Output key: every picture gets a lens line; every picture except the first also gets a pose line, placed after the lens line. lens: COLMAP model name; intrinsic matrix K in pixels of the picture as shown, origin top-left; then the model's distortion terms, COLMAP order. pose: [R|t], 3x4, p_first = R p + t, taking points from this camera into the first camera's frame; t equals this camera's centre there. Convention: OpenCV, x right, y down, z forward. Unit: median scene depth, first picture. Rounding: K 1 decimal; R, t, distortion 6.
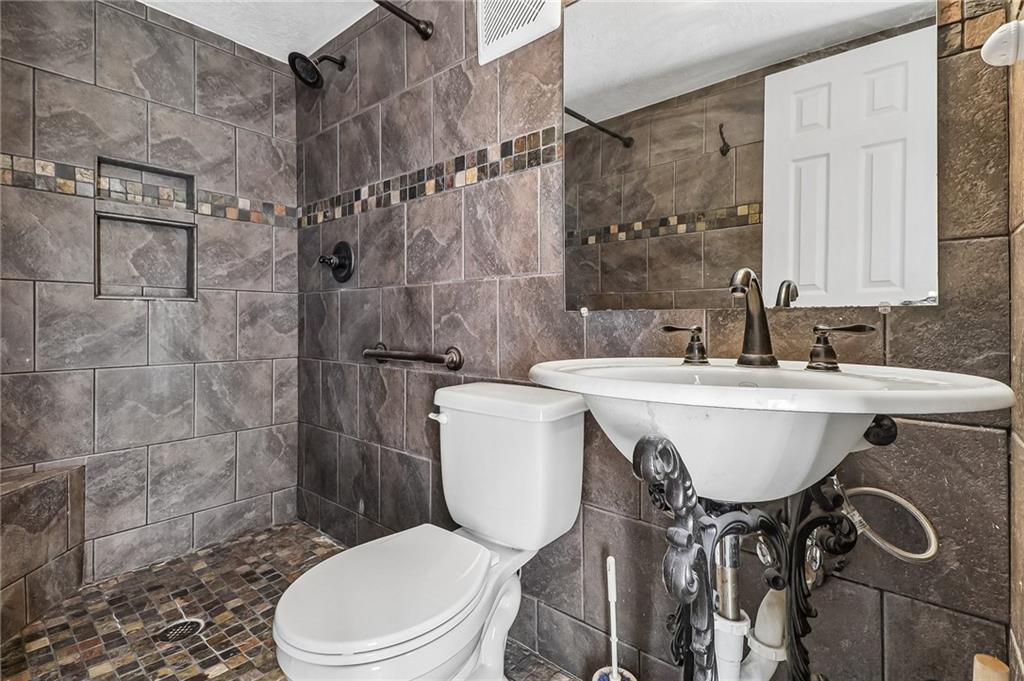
lens RADIAL K [[480.6, 0, 507.1], [0, 480.6, 326.3], [0, 0, 1]] dist [0.023833, -0.012824]
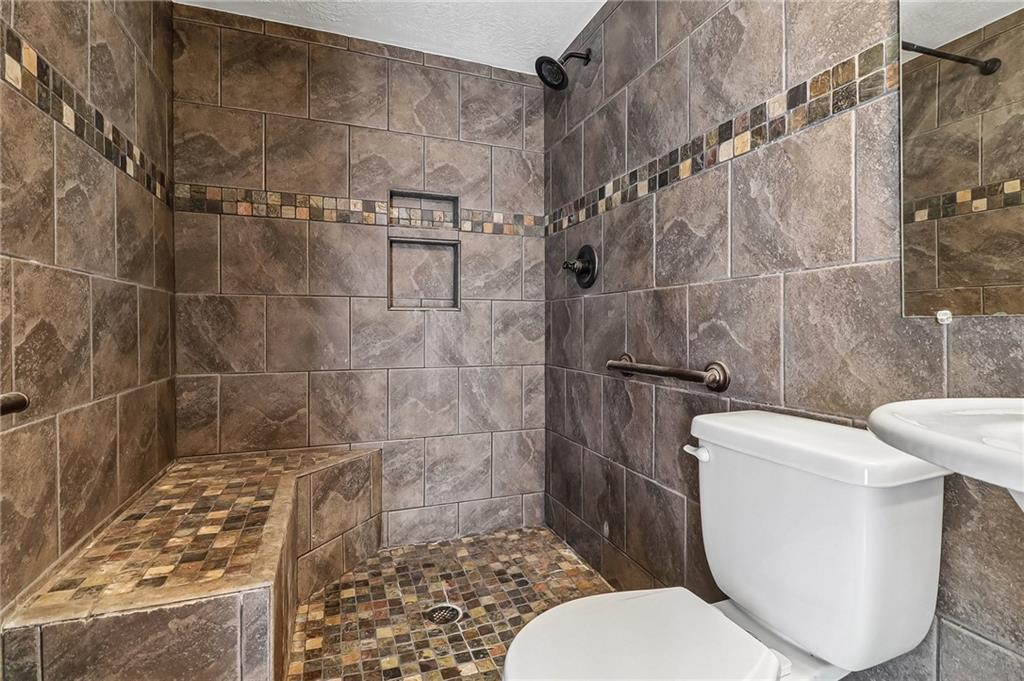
lens RADIAL K [[480.6, 0, 507.1], [0, 480.6, 326.3], [0, 0, 1]] dist [0.023833, -0.012824]
pose [[0.875326, -0.001565, -0.483530, -0.021887], [-0.004255, 0.999931, -0.010939, -0.005588], [0.483514, 0.011632, 0.875259, 0.104511]]
